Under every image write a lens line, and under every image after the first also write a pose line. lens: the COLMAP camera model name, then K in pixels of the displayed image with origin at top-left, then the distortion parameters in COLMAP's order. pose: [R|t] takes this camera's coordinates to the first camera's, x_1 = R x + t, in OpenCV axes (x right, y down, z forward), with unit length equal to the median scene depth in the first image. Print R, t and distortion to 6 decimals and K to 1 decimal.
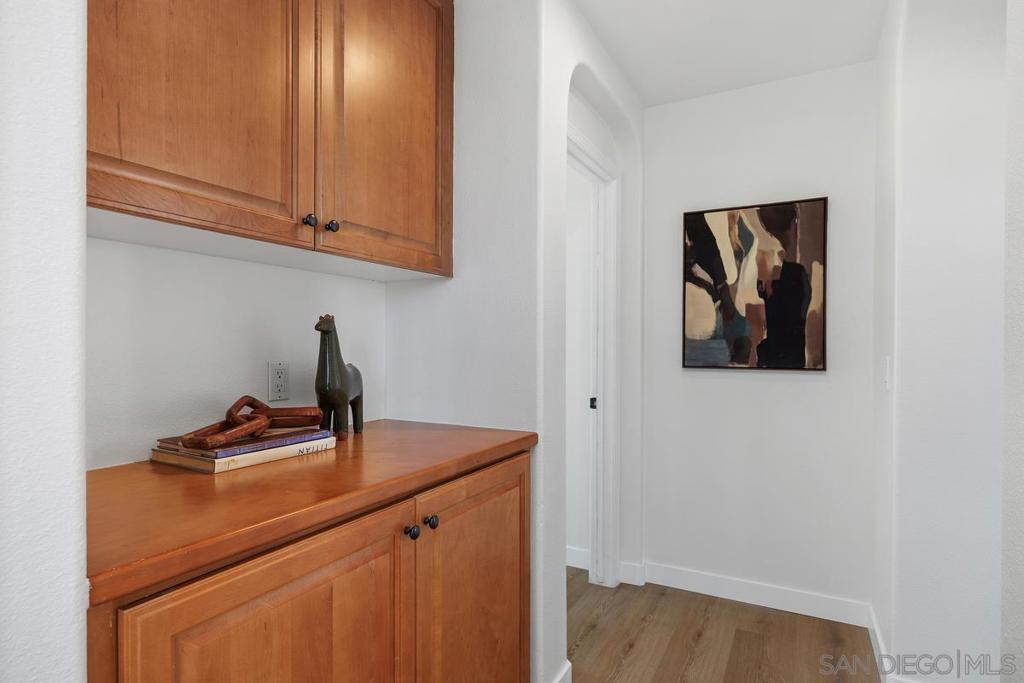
lens RADIAL K [[527.8, 0, 517.2], [0, 527.8, 350.4], [0, 0, 1]] dist [0.004811, 0.000627]
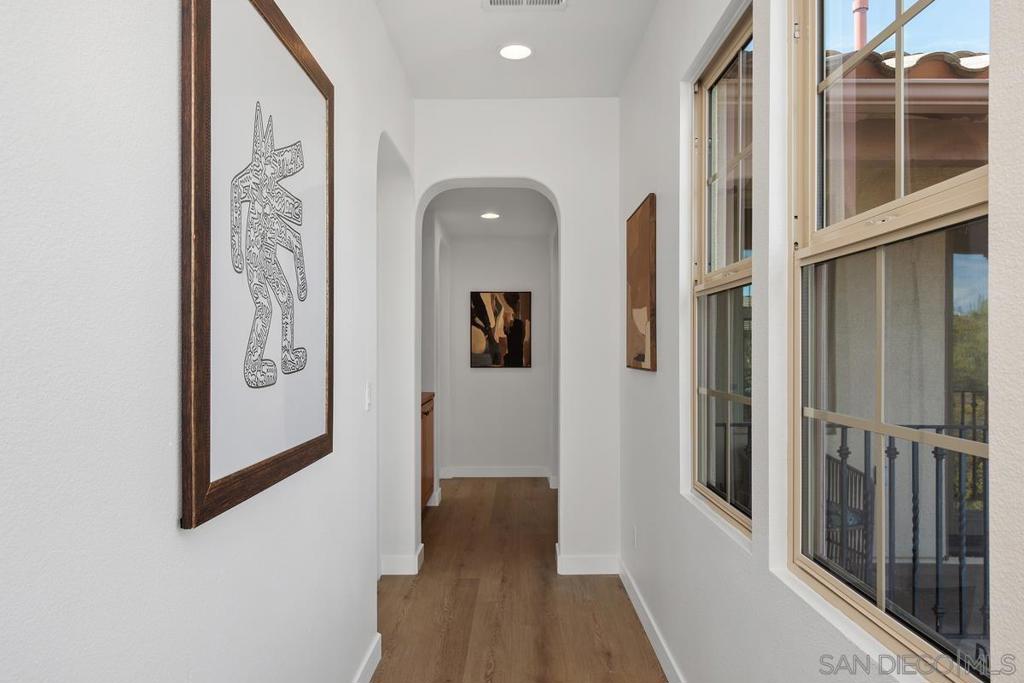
lens RADIAL K [[707.9, 0, 511.5], [0, 707.9, 344.1], [0, 0, 1]] dist [0.000307, 0.000004]
pose [[0.879351, -0.001944, 0.476170, -0.892038], [0.007391, 0.999927, -0.009568, -0.031678], [-0.476117, 0.011933, 0.879301, -1.554185]]
